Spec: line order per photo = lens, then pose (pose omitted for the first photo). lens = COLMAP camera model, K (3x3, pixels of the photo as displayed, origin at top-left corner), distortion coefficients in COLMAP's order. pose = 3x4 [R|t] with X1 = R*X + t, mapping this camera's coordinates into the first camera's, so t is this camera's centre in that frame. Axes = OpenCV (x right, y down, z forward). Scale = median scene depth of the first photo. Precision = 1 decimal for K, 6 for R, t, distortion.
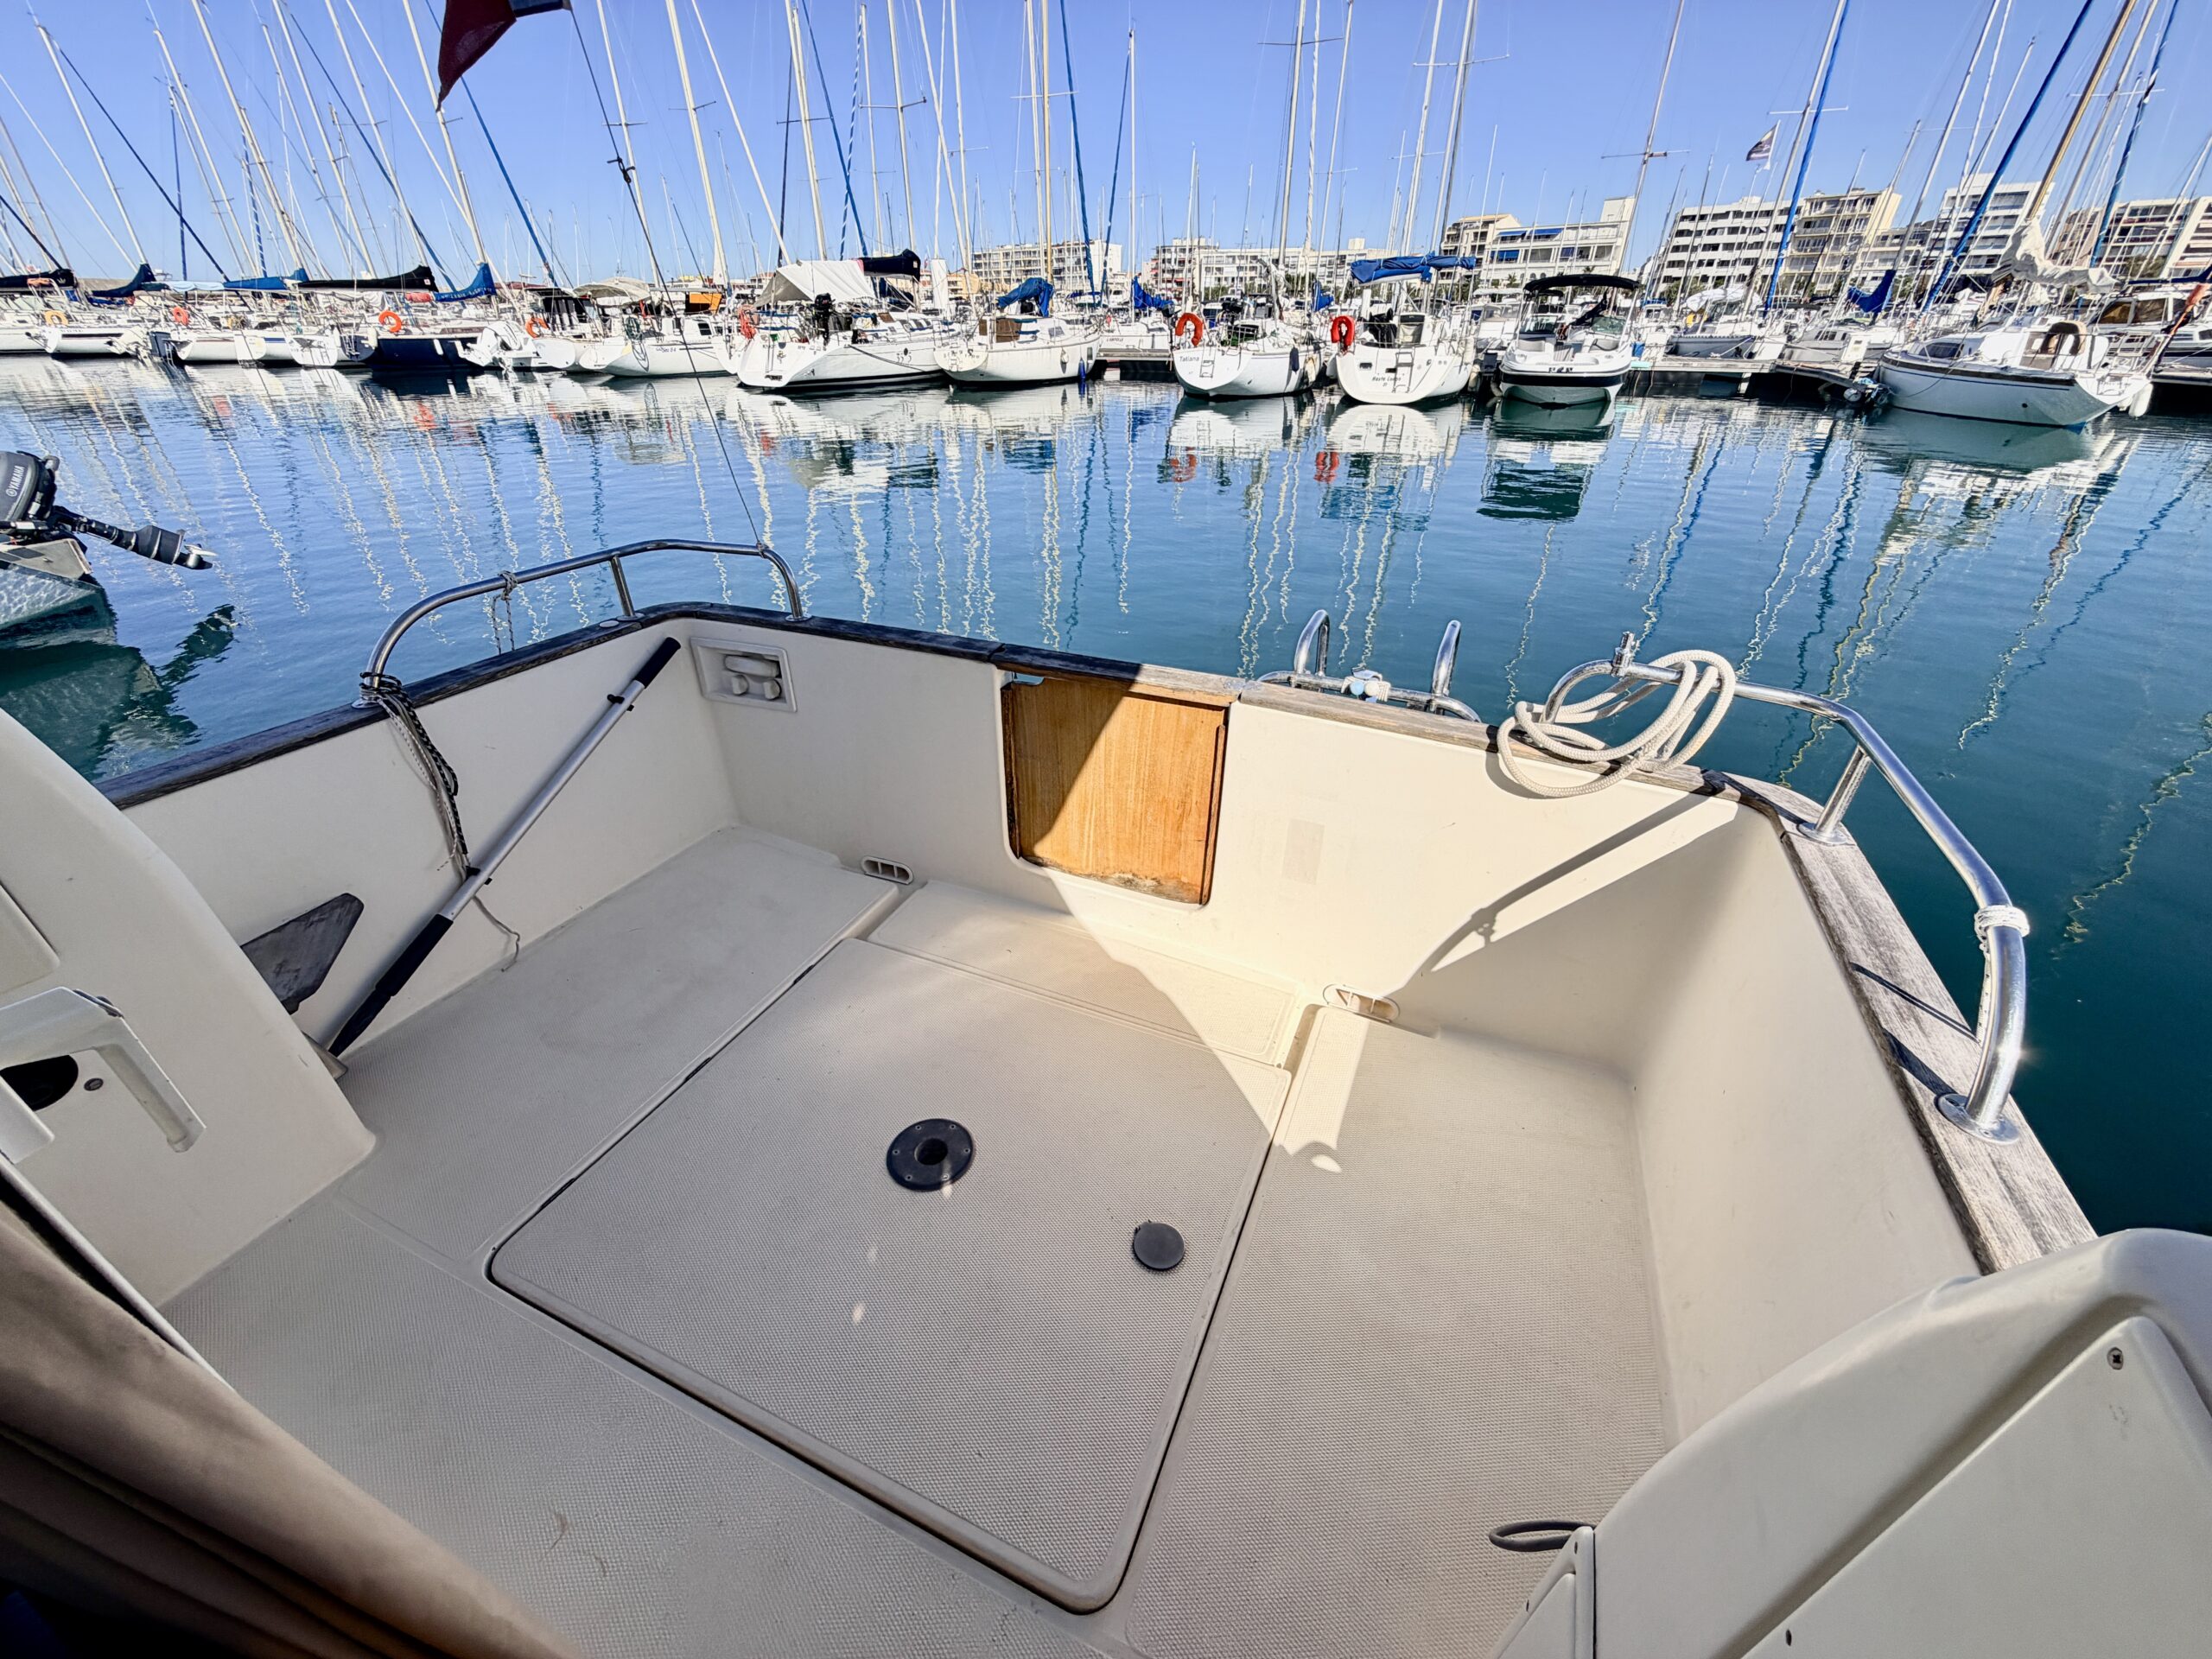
lens RADIAL K [[881.7, 0, 1106.0], [0, 881.7, 829.5], [0, 0, 1]] dist [-0.000397, 0.000112]
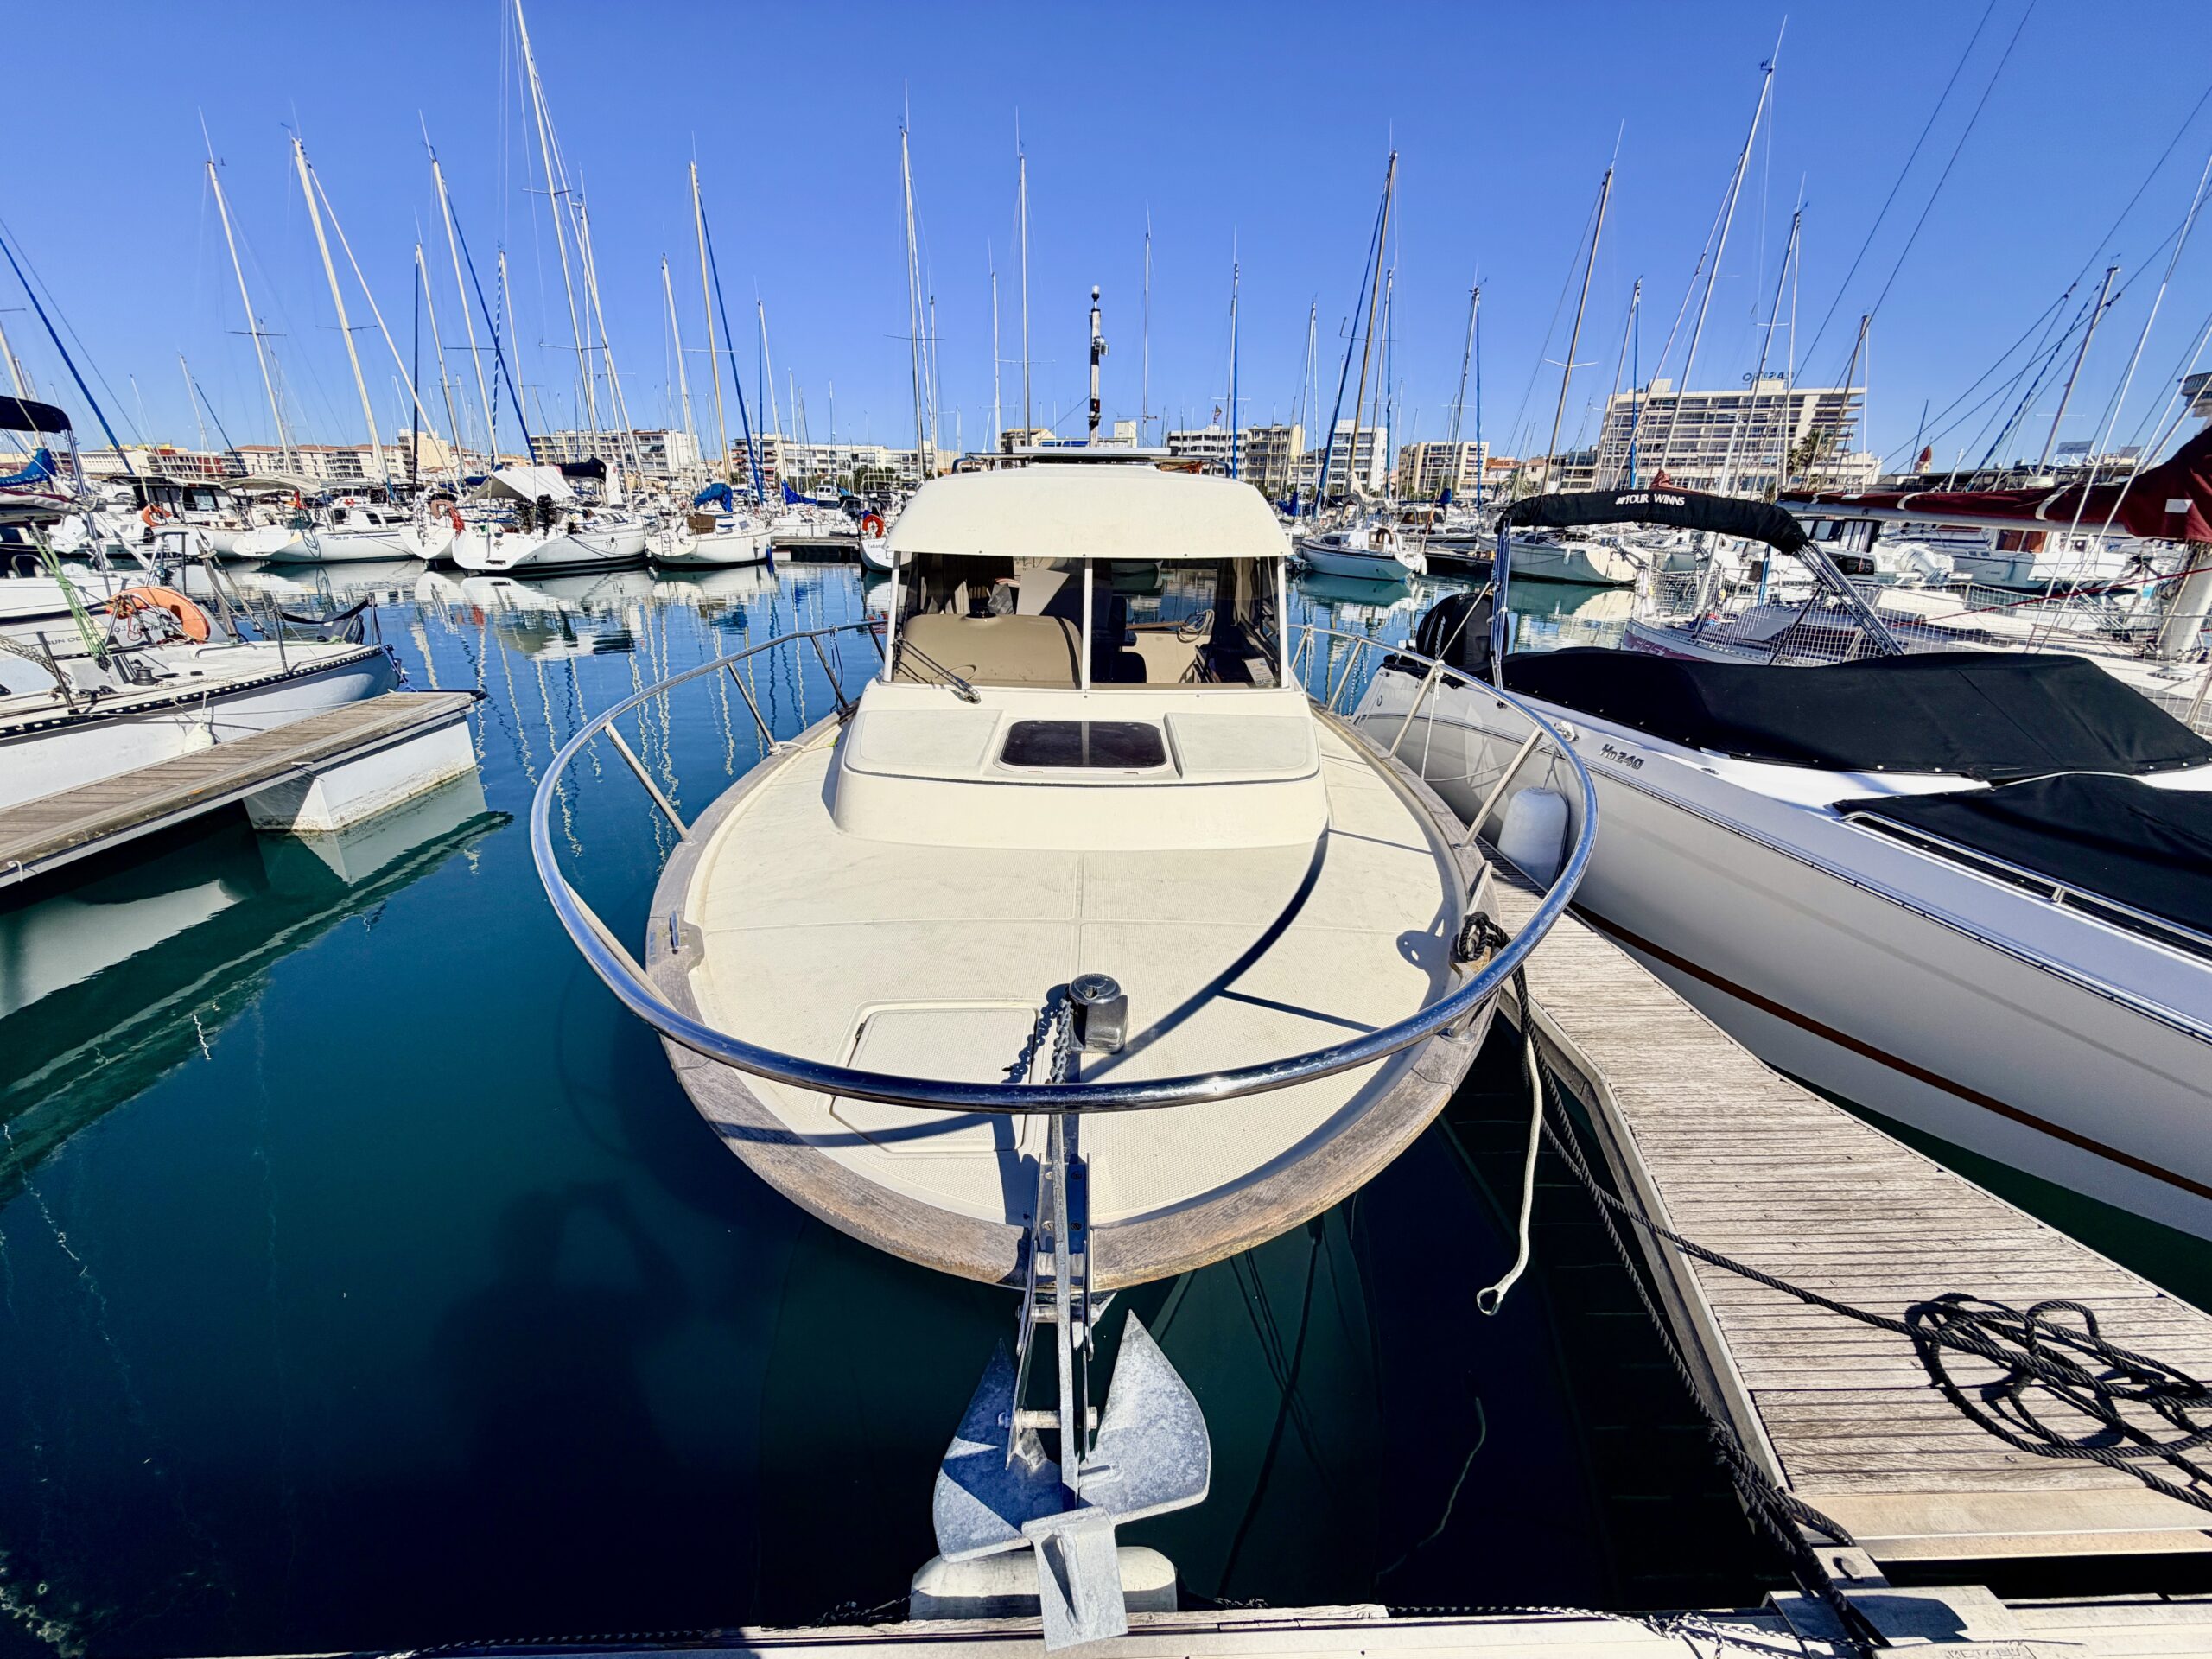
lens RADIAL K [[870.4, 0, 1106.0], [0, 870.4, 829.5], [0, 0, 1]] dist [0.004464, -0.003747]
pose [[0.909832, -0.131794, 0.393493, -0.137814], [0.195531, 0.972521, -0.126376, 0.102480], [-0.366025, 0.191921, 0.910600, -0.213264]]
